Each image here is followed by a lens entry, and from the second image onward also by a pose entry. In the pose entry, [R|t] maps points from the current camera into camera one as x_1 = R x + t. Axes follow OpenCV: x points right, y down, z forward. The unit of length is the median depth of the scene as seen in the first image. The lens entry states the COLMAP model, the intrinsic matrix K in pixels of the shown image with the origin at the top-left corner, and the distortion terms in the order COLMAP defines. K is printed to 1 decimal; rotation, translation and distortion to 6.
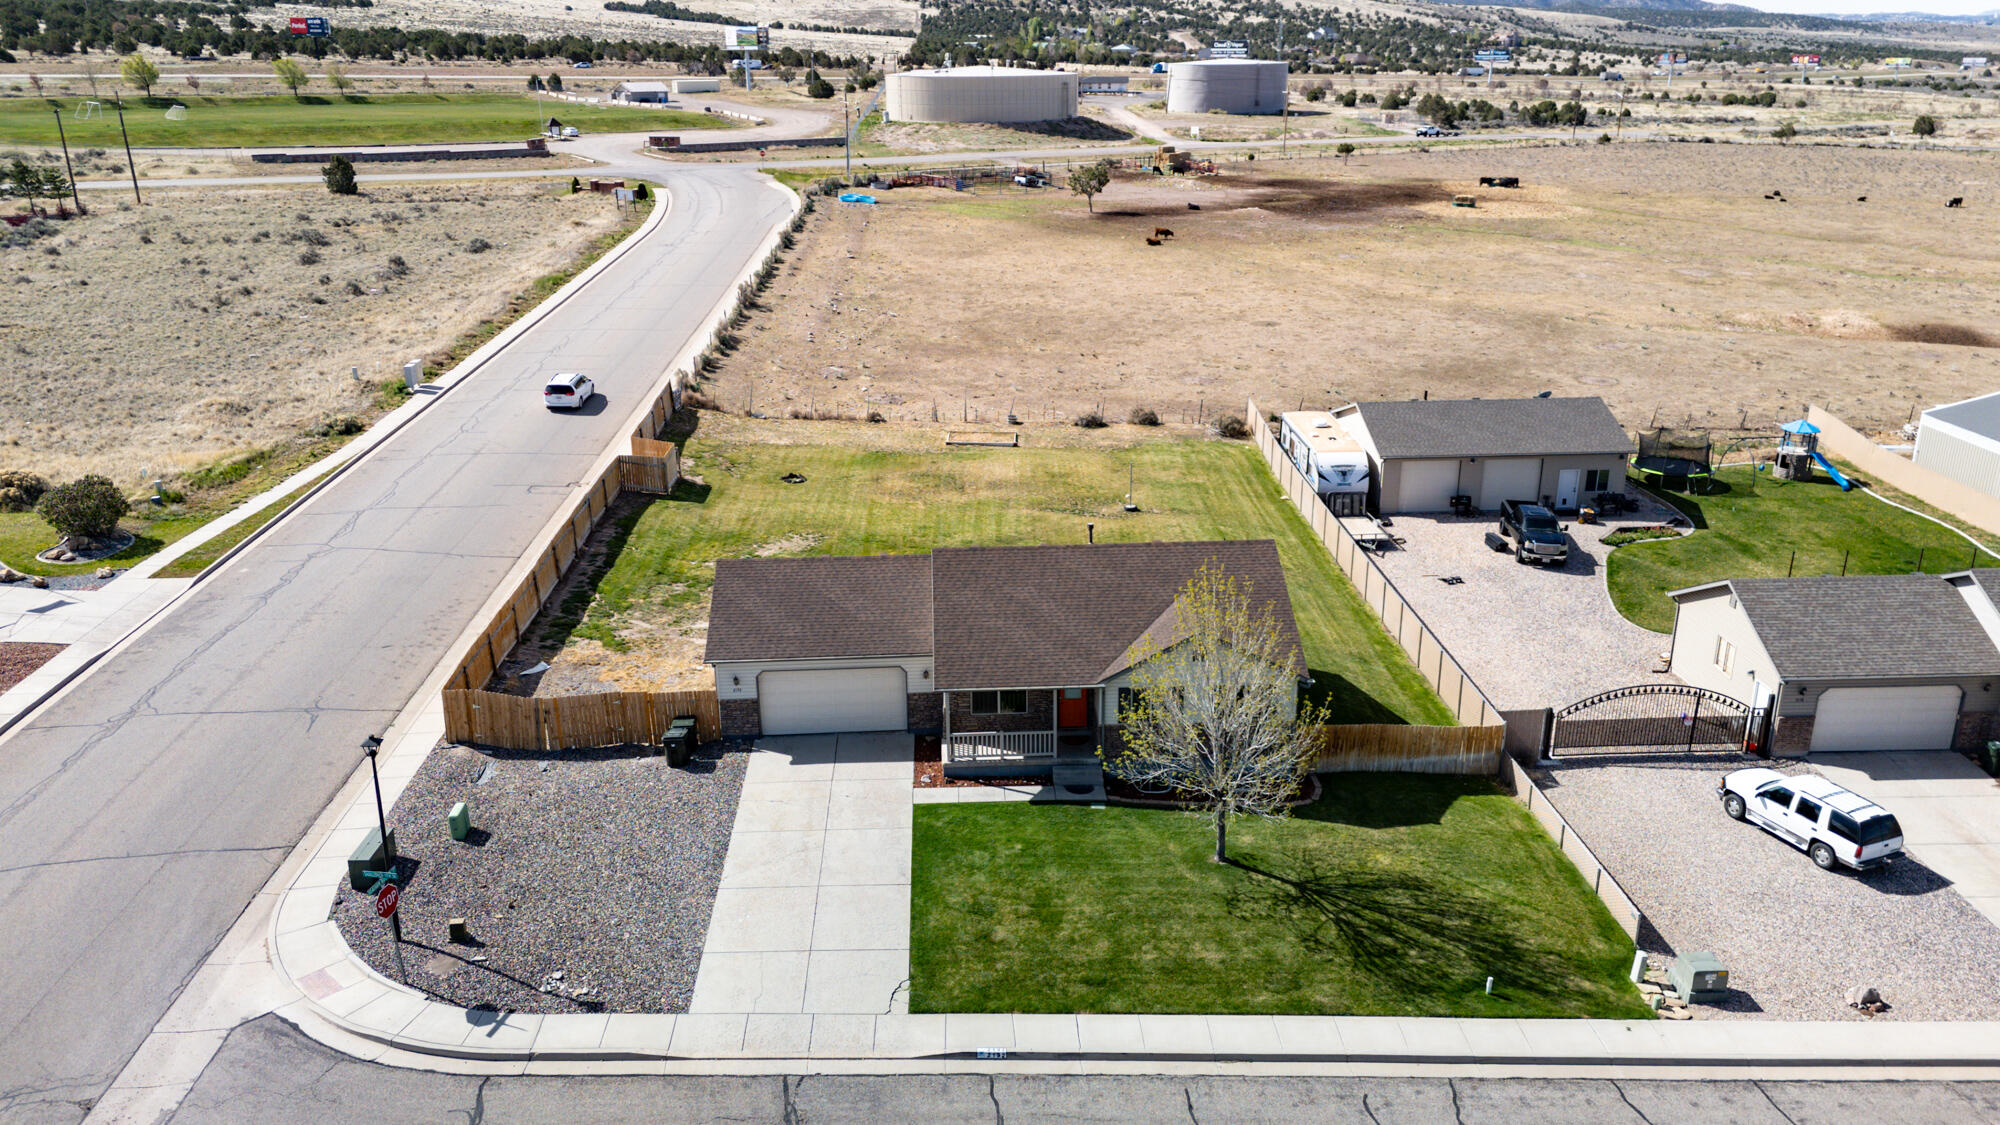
lens RADIAL K [[1460.6, 0, 1004.8], [0, 1460.6, 568.0], [0, 0, 1]] dist [0.089087, -0.090908]
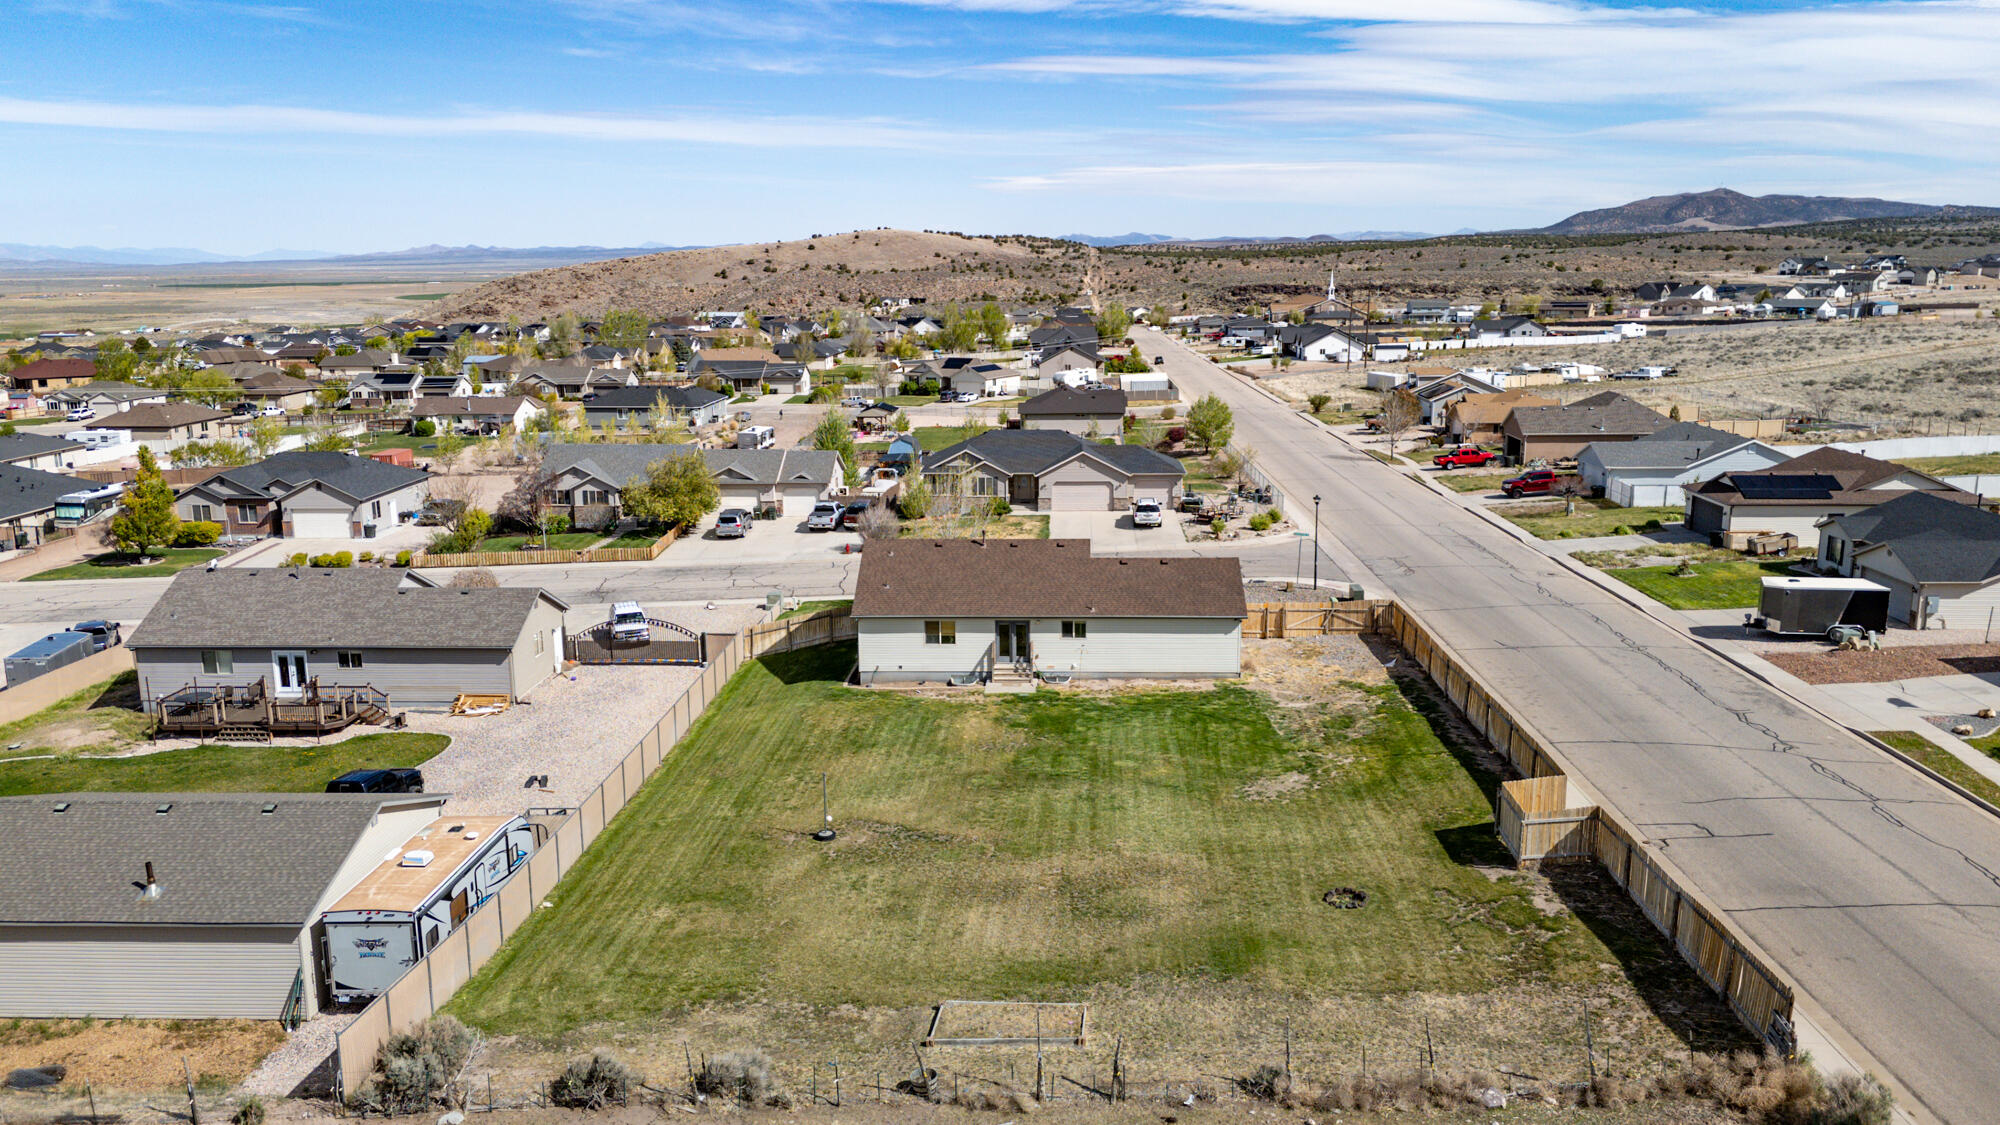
lens RADIAL K [[1460.6, 0, 1004.8], [0, 1460.6, 568.0], [0, 0, 1]] dist [0.089087, -0.090908]
pose [[-0.995874, -0.000063, 0.090742, -0.068270], [0.047869, 0.849179, 0.525932, -0.545705], [-0.077090, 0.528106, -0.845672, 1.590783]]
